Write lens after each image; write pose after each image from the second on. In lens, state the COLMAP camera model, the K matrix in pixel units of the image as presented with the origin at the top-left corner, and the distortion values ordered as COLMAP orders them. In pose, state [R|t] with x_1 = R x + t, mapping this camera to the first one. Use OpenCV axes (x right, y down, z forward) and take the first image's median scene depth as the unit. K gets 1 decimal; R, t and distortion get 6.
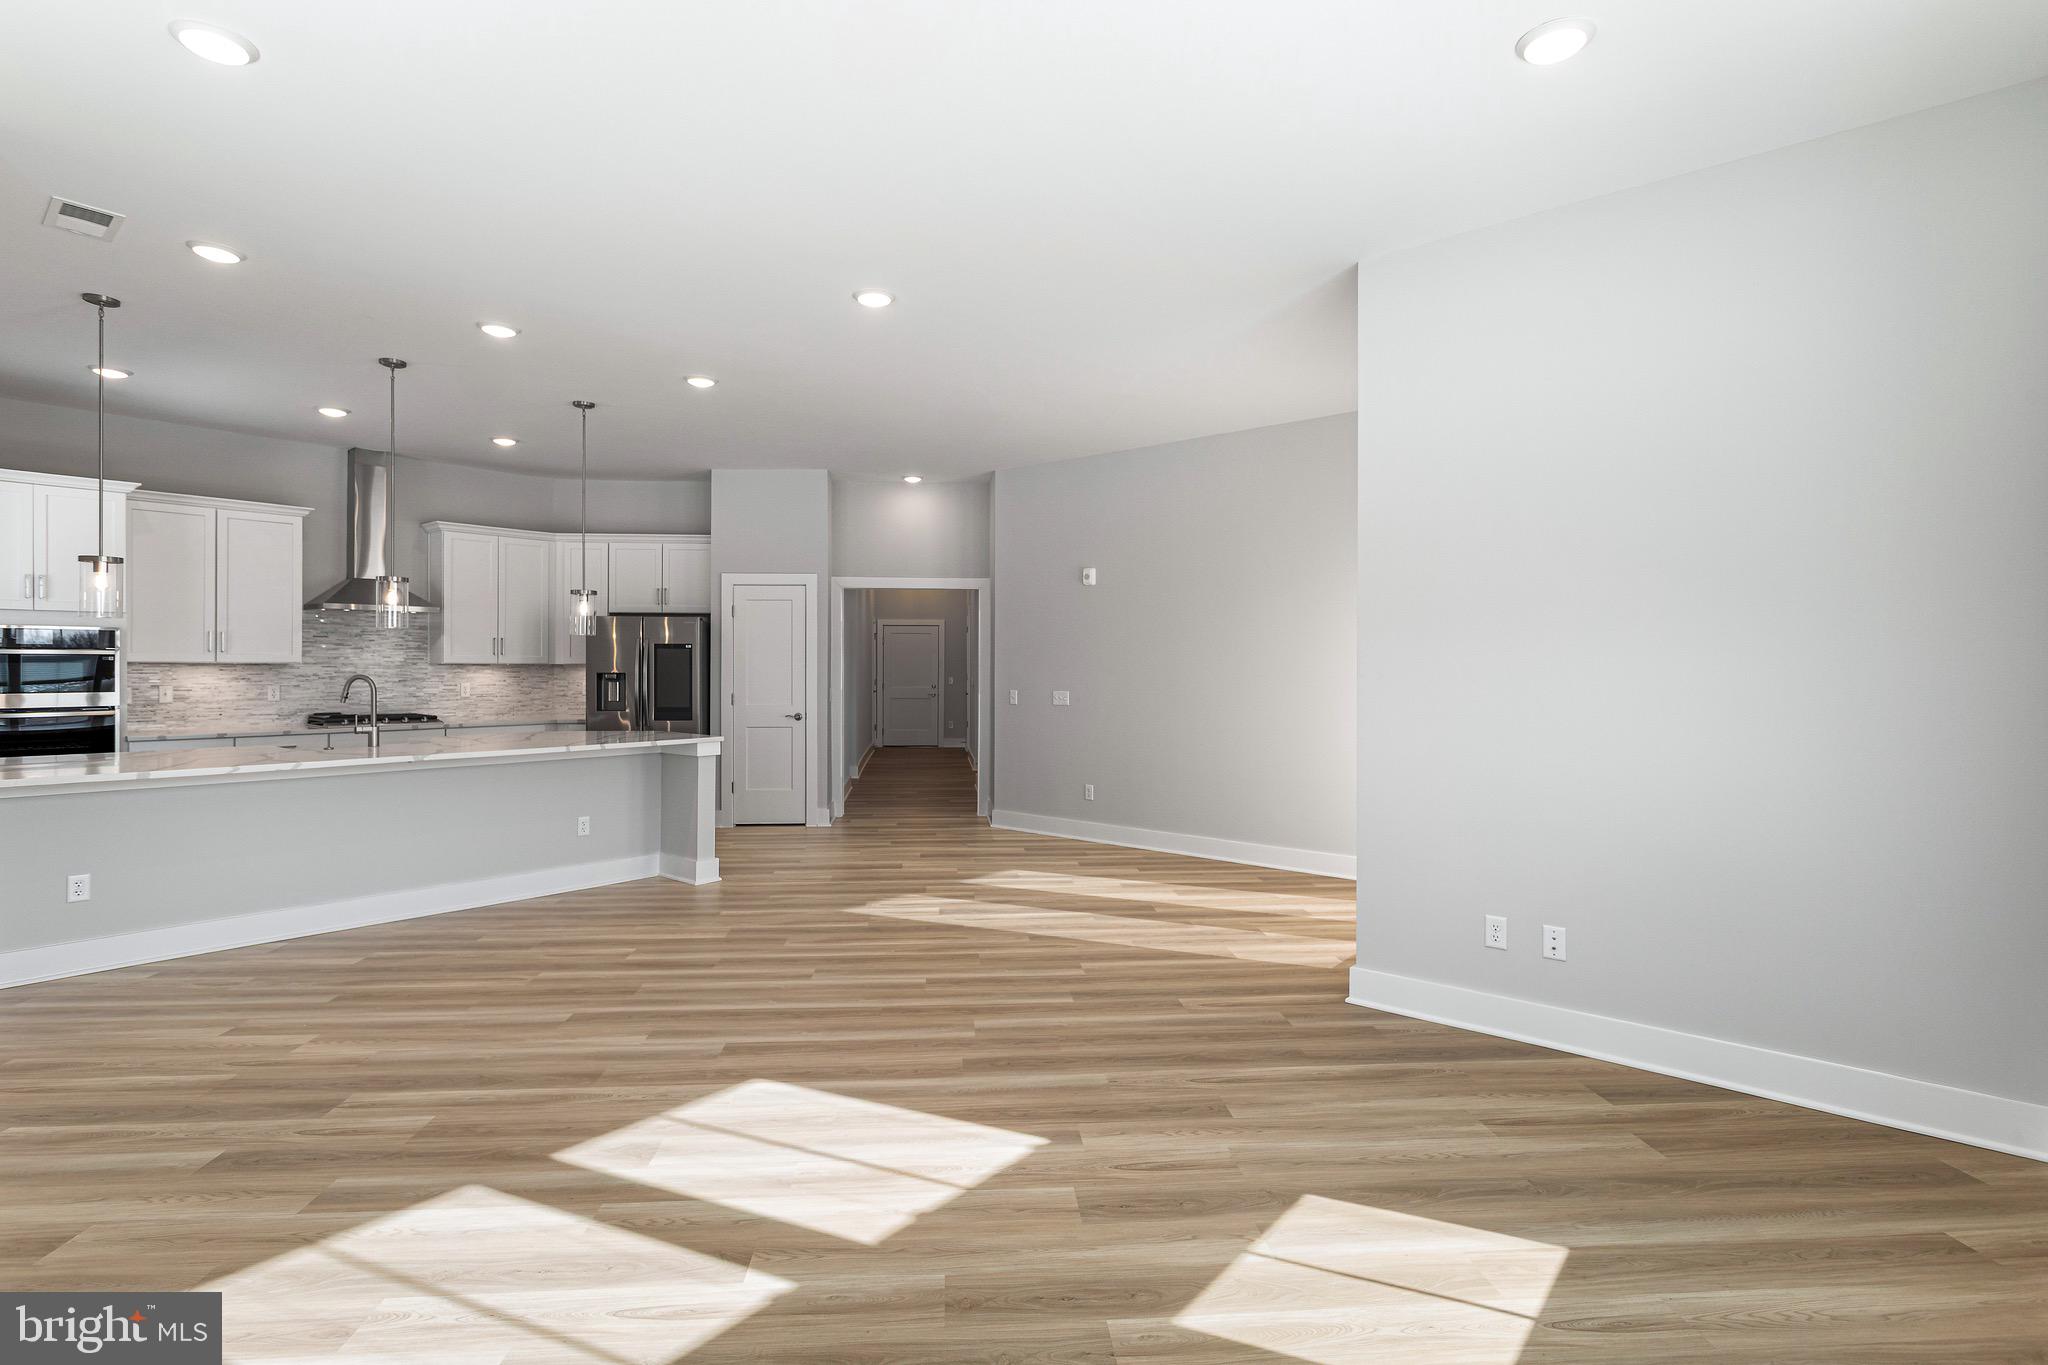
lens RADIAL K [[970.5, 0, 1013.0], [0, 970.5, 665.7], [0, 0, 1]] dist [-0.002512, -0.000325]
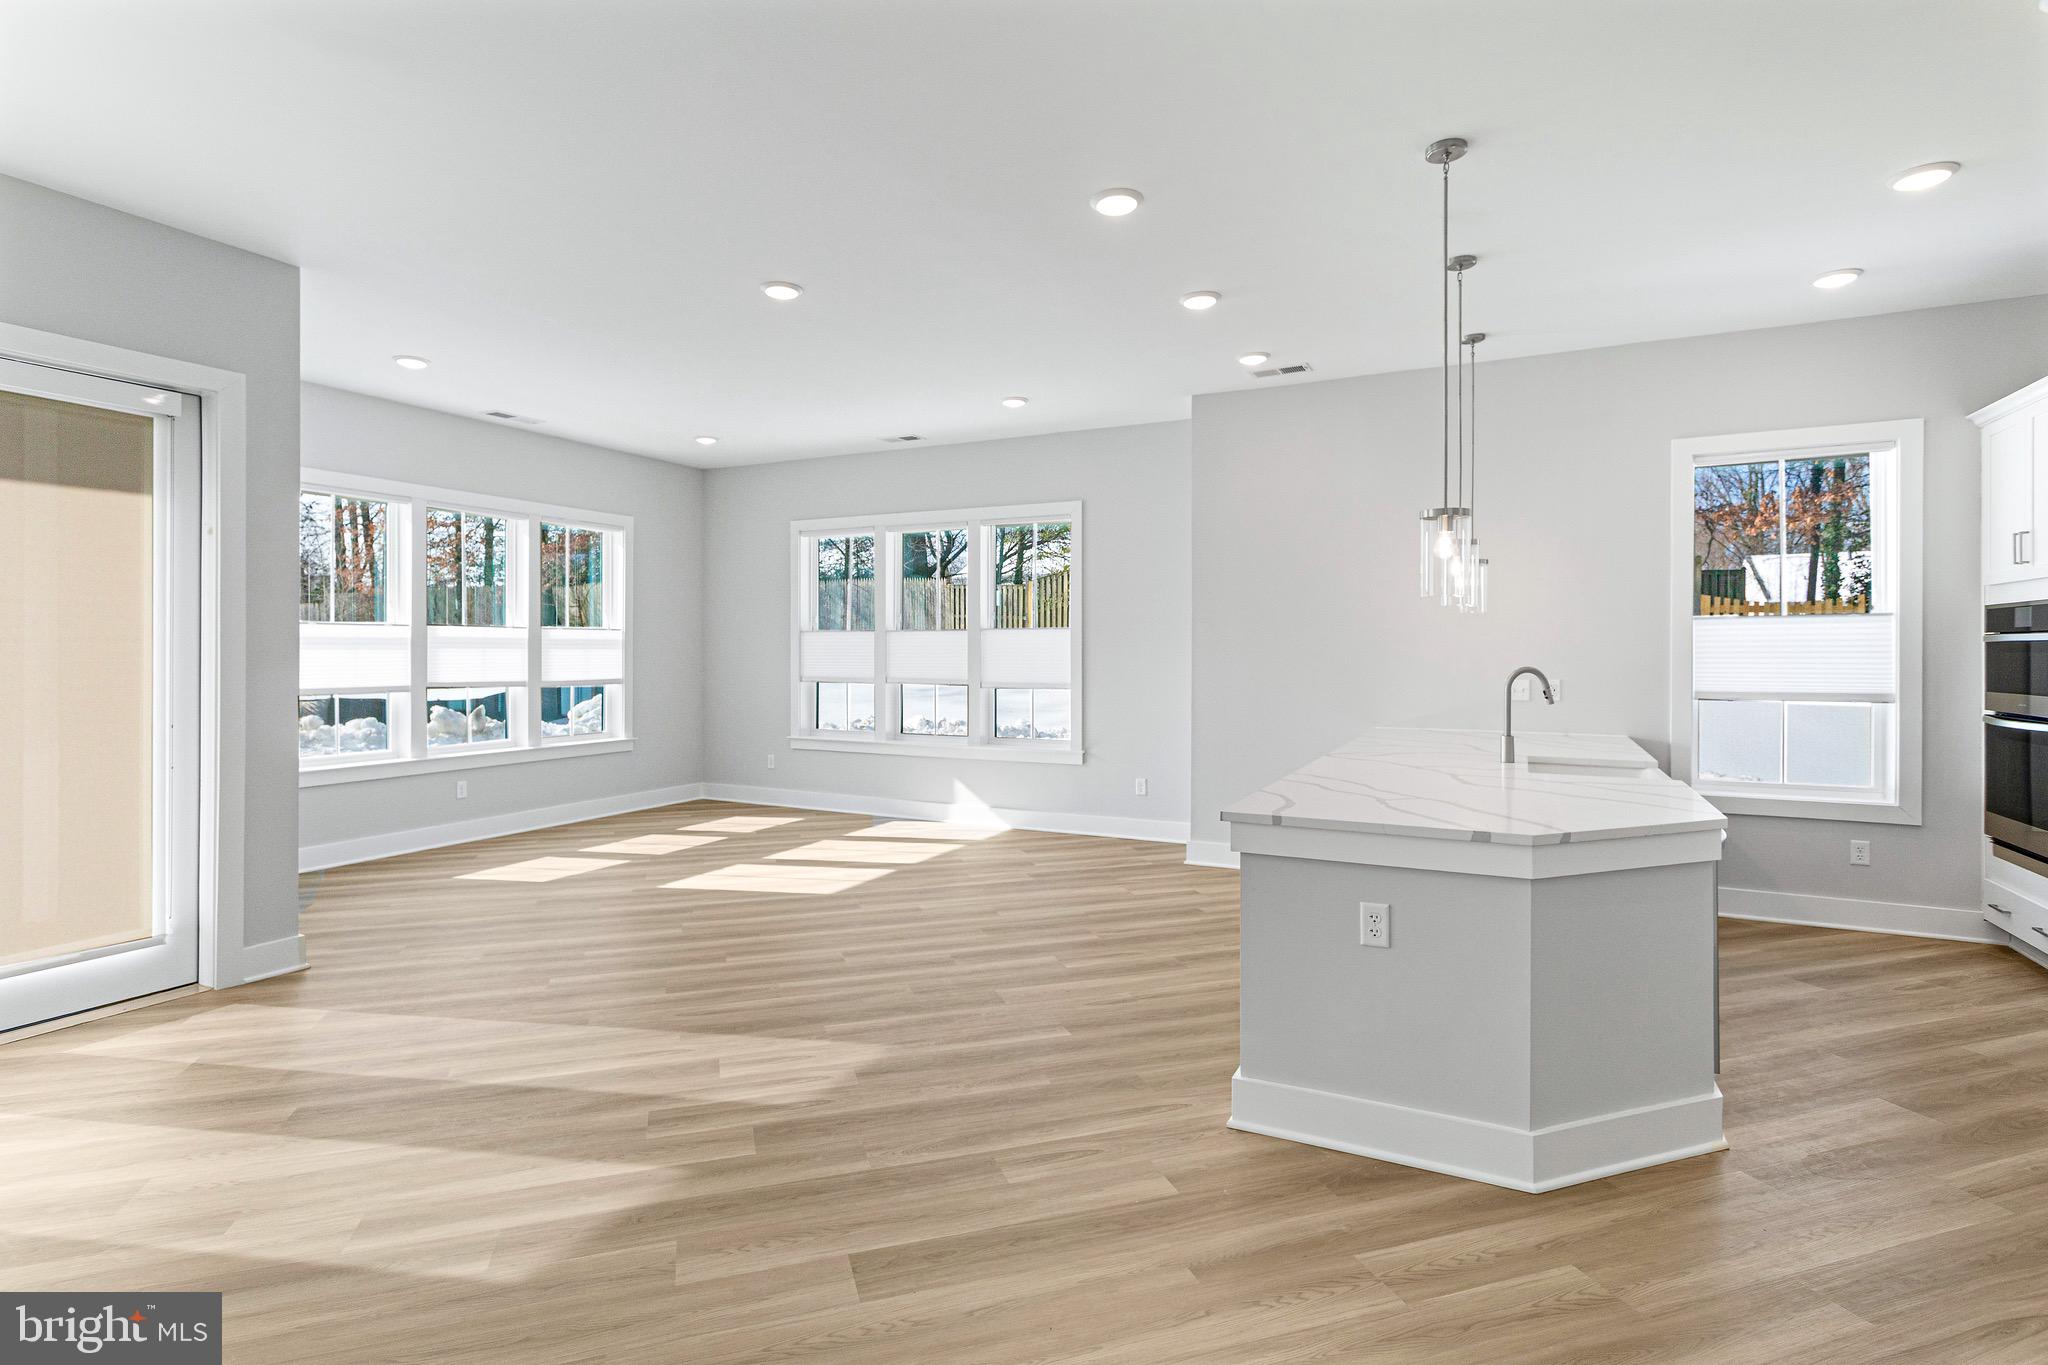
lens RADIAL K [[984.8, 0, 1019.0], [0, 984.8, 652.0], [0, 0, 1]] dist [-0.000659, -0.000126]
pose [[-0.970721, -0.004103, -0.240175, -0.102779], [-0.004602, 0.999988, 0.001518, -0.001203], [0.240166, 0.002579, -0.970728, 1.538176]]
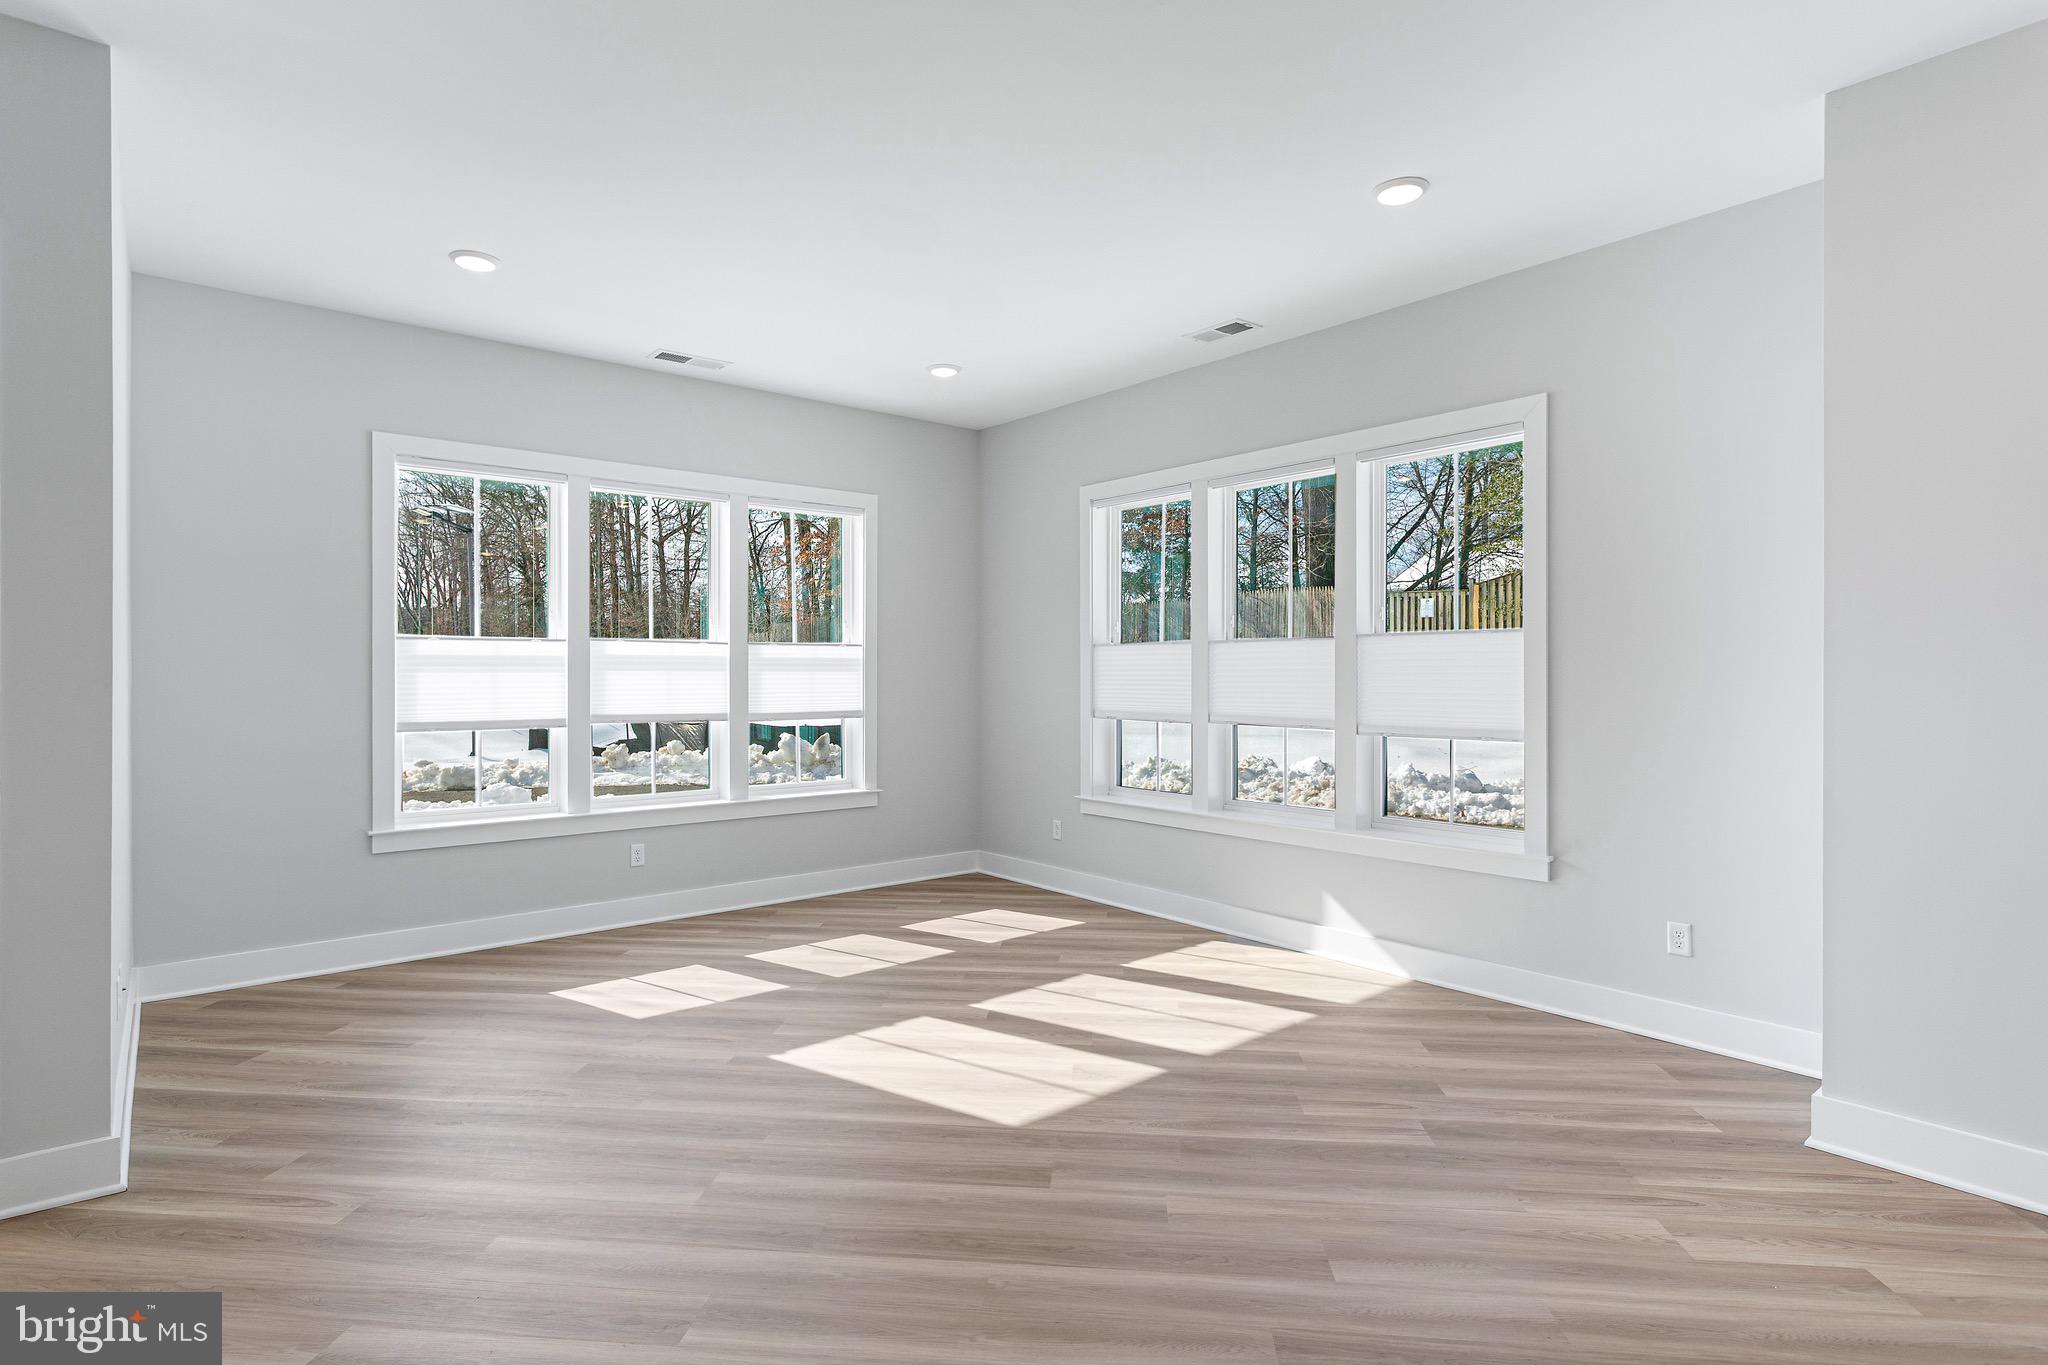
lens RADIAL K [[1020.4, 0, 1020.1], [0, 1020.4, 677.8], [0, 0, 1]] dist [-0.003622, -0.000634]
pose [[-0.985165, -0.002449, 0.171591, -0.248352], [-0.001609, 0.999986, 0.005036, 0.000664], [-0.171600, 0.004685, -0.985155, 1.080427]]
